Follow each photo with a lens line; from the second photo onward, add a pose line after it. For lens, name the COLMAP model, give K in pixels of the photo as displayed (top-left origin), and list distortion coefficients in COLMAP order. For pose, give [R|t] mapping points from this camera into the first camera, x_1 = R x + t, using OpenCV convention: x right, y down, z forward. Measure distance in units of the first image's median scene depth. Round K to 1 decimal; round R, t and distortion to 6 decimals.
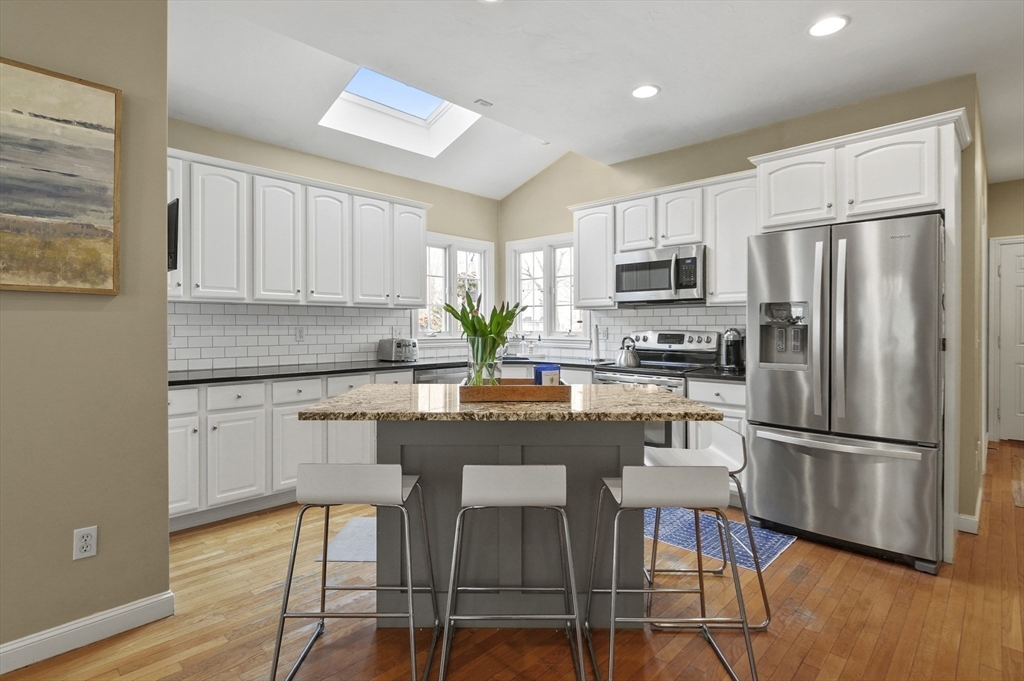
lens RADIAL K [[507.4, 0, 533.1], [0, 507.4, 329.6], [0, 0, 1]] dist [0.004245, -0.006304]
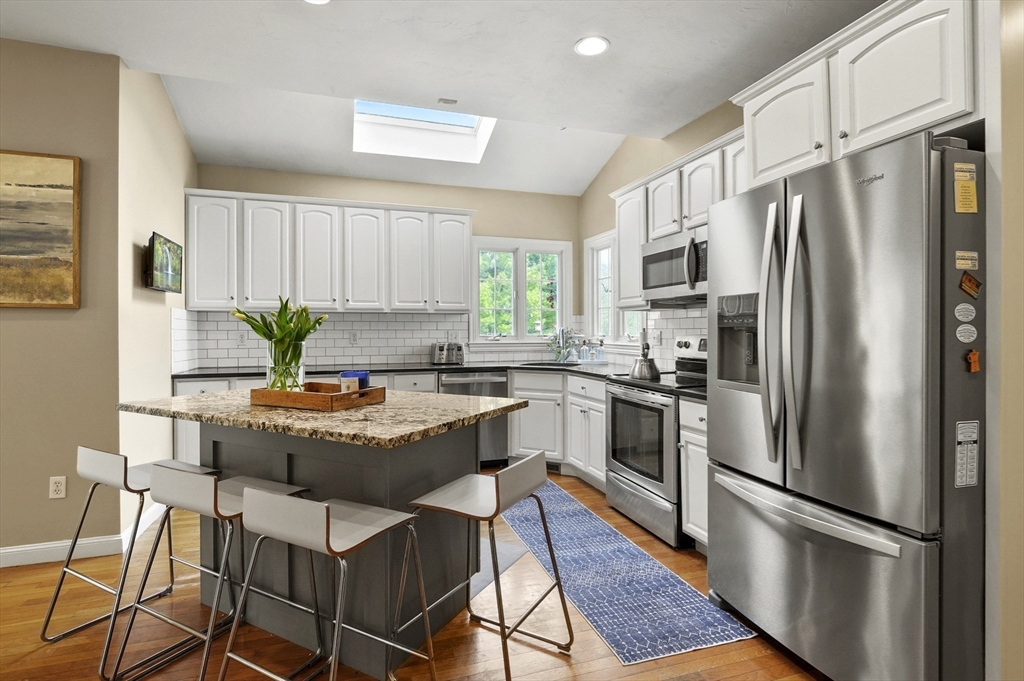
lens RADIAL K [[507.4, 0, 516.7], [0, 507.4, 332.8], [0, 0, 1]] dist [0.004245, -0.006304]
pose [[0.880879, -0.000508, -0.473342, 0.564918], [-0.000262, 0.999999, -0.001561, -0.000520], [0.473342, 0.001499, 0.880878, 0.239576]]
